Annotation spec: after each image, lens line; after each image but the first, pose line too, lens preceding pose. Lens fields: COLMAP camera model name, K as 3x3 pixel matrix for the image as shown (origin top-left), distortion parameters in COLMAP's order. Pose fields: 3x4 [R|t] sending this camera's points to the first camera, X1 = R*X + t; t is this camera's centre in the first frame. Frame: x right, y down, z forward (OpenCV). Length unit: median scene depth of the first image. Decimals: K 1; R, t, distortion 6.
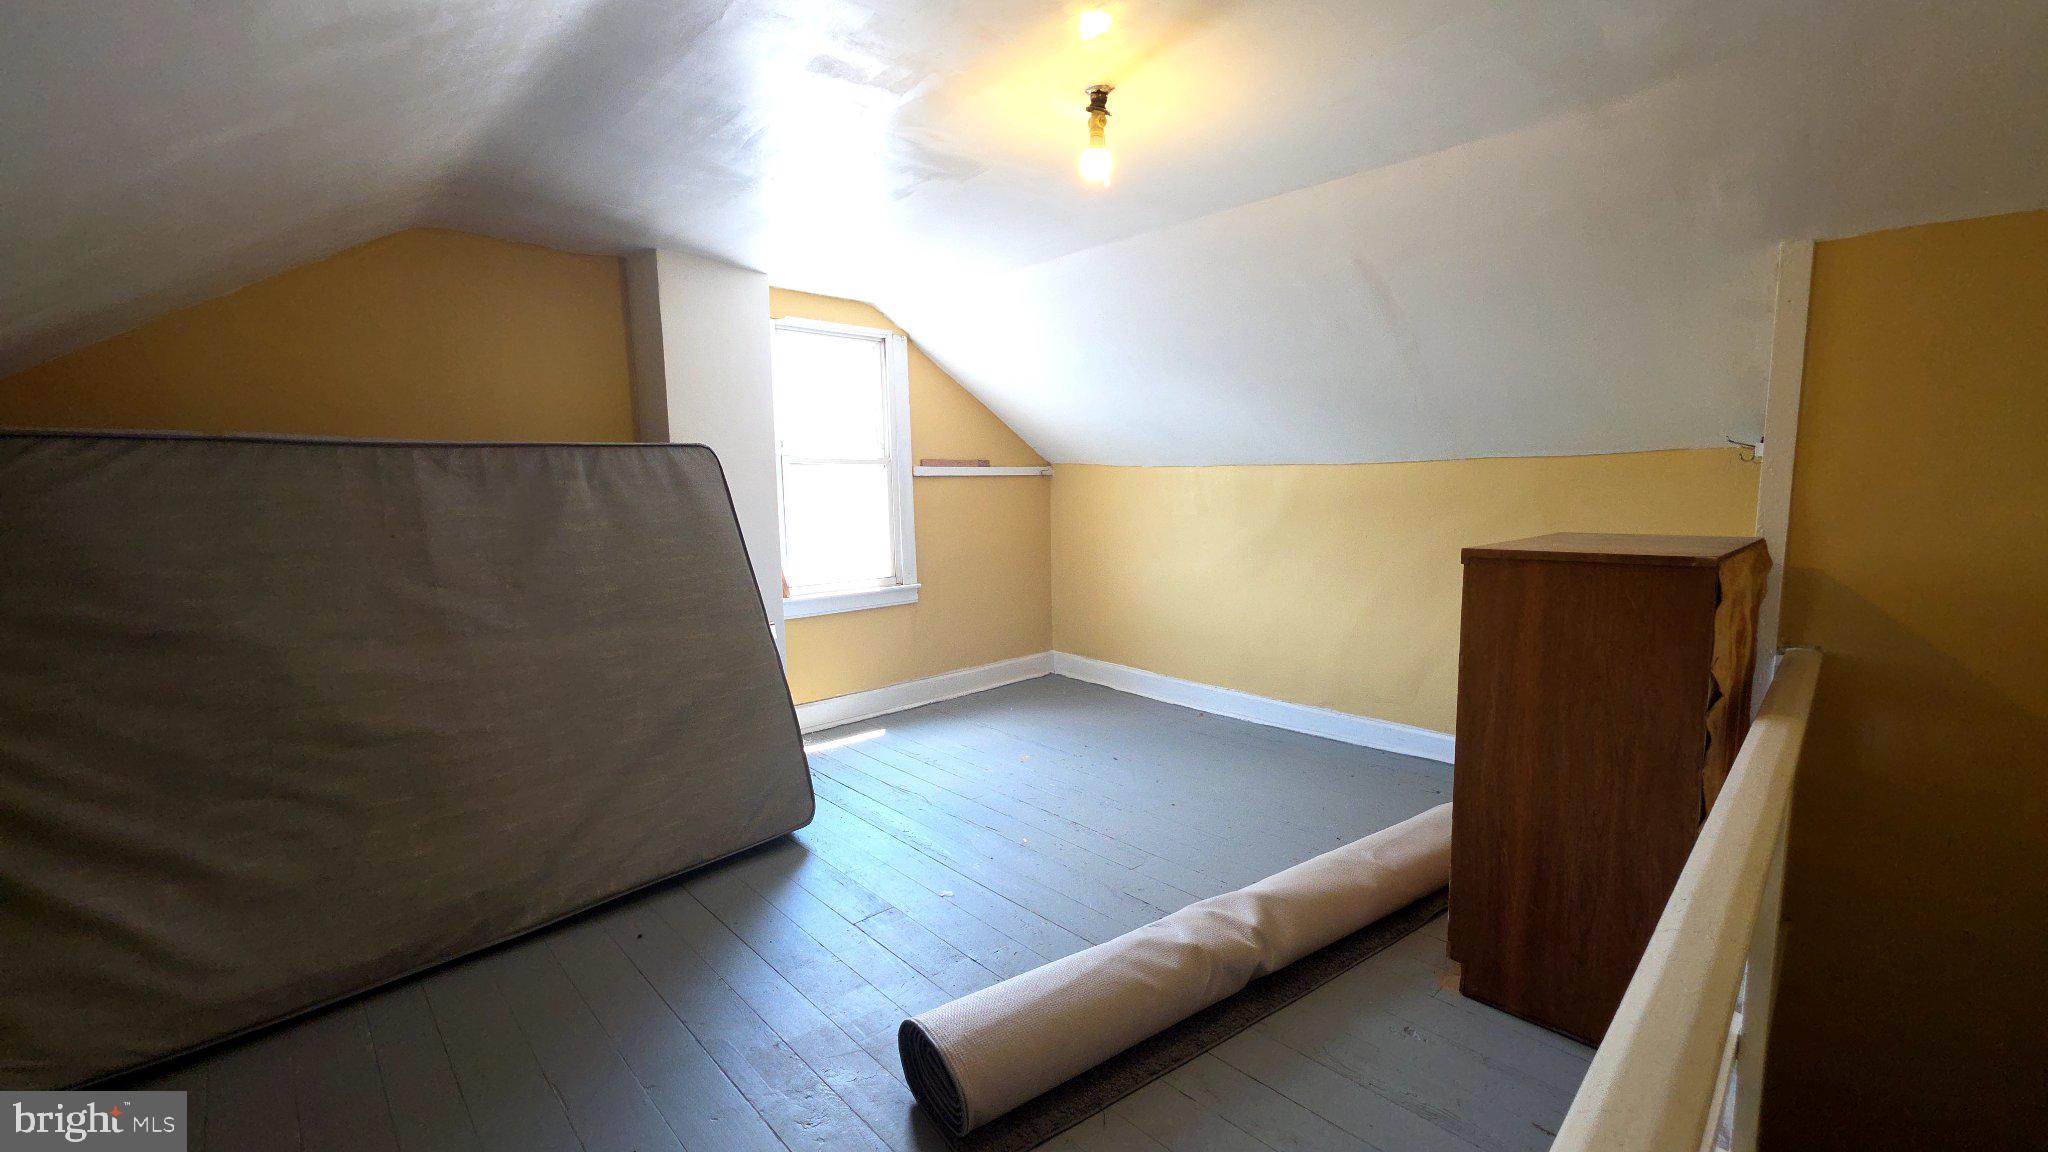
lens RADIAL K [[813.1, 0, 1028.5], [0, 813.1, 578.4], [0, 0, 1]] dist [0.000059, -0.000005]
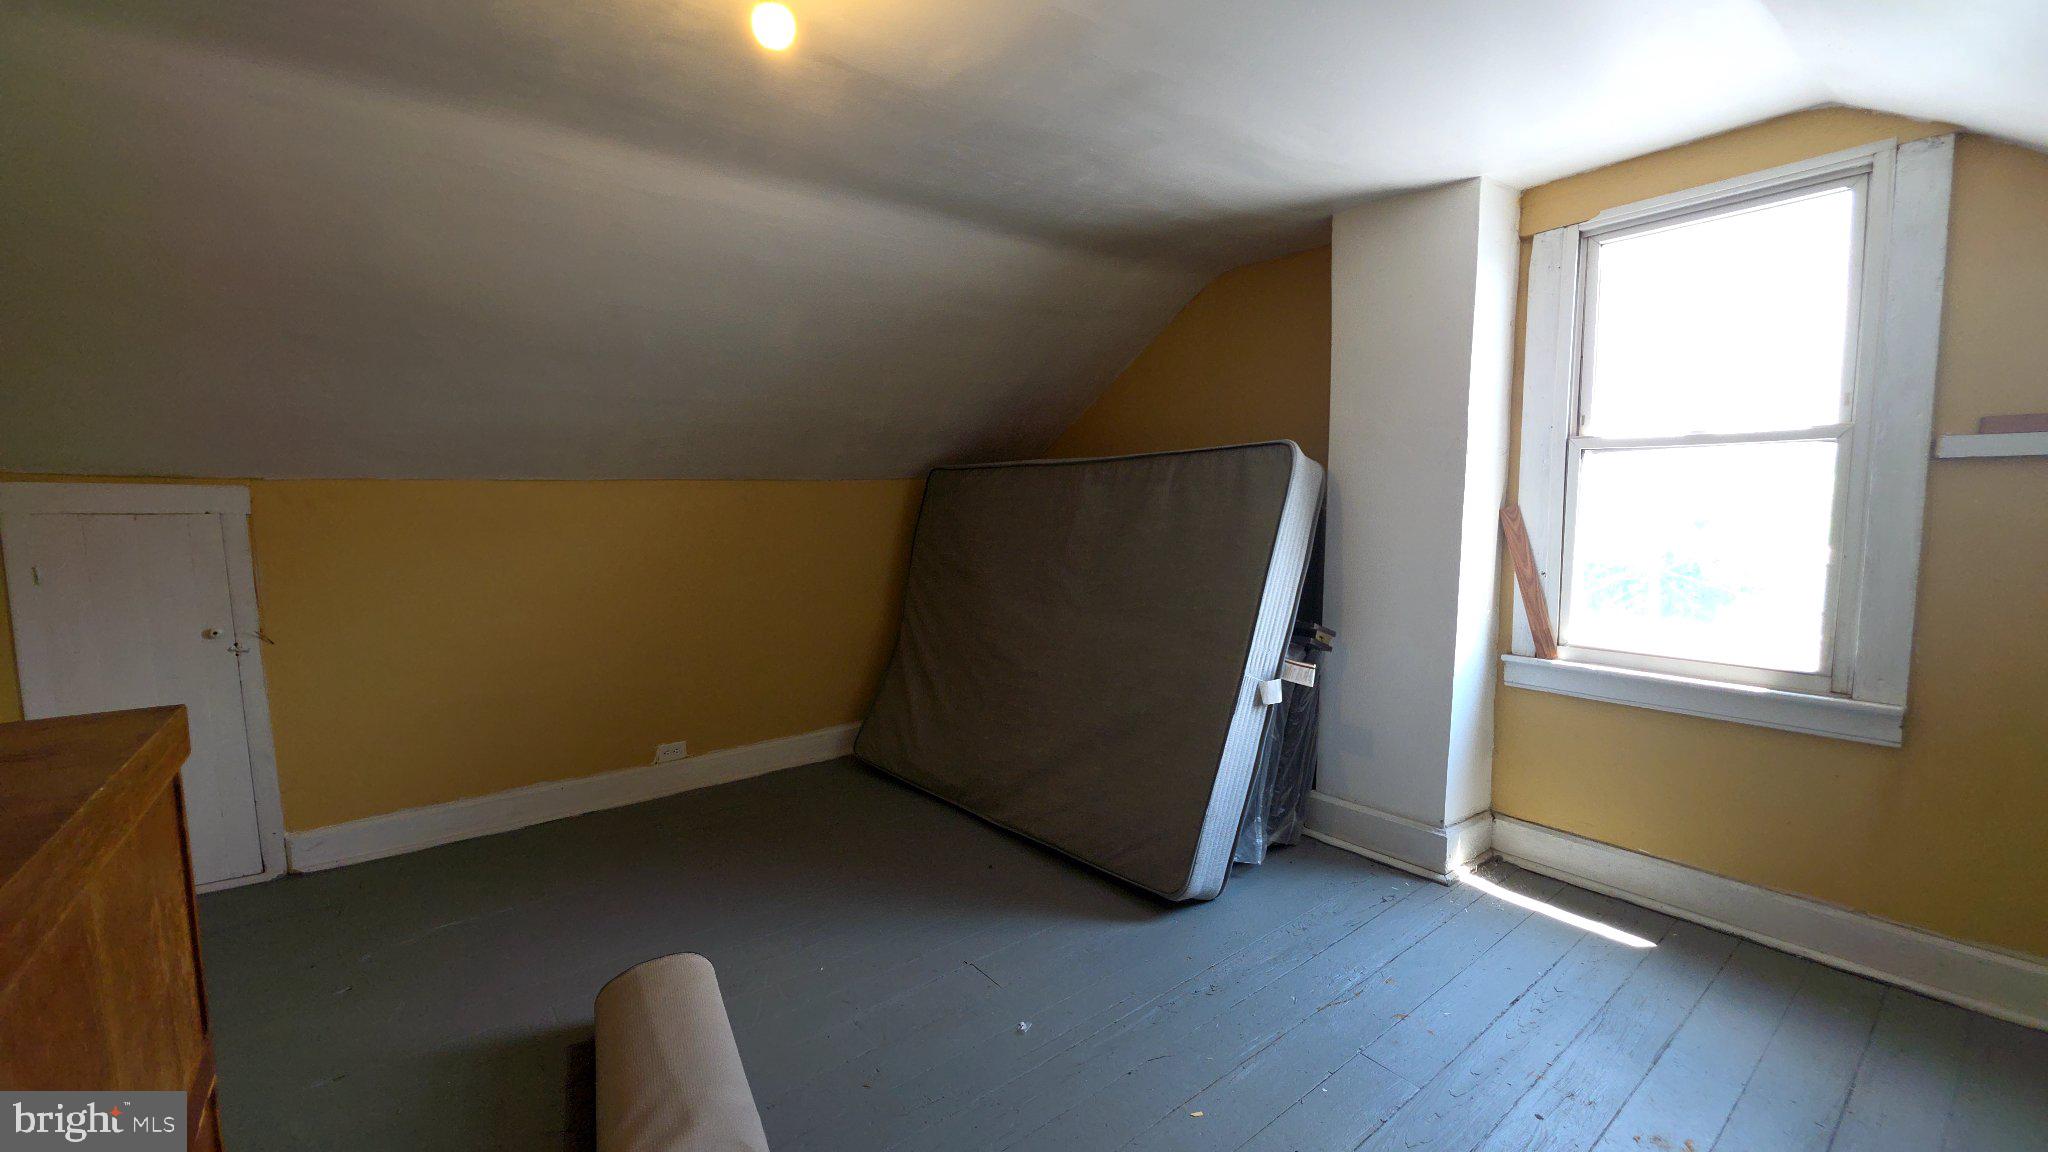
lens RADIAL K [[825.1, 0, 1035.0], [0, 825.1, 586.3], [0, 0, 1]] dist [0.001415, 0.000006]
pose [[-0.097235, 0.105965, -0.989604, 0.350984], [-0.107502, 0.987380, 0.116289, -0.060162], [0.989439, 0.117692, -0.084617, 0.587037]]
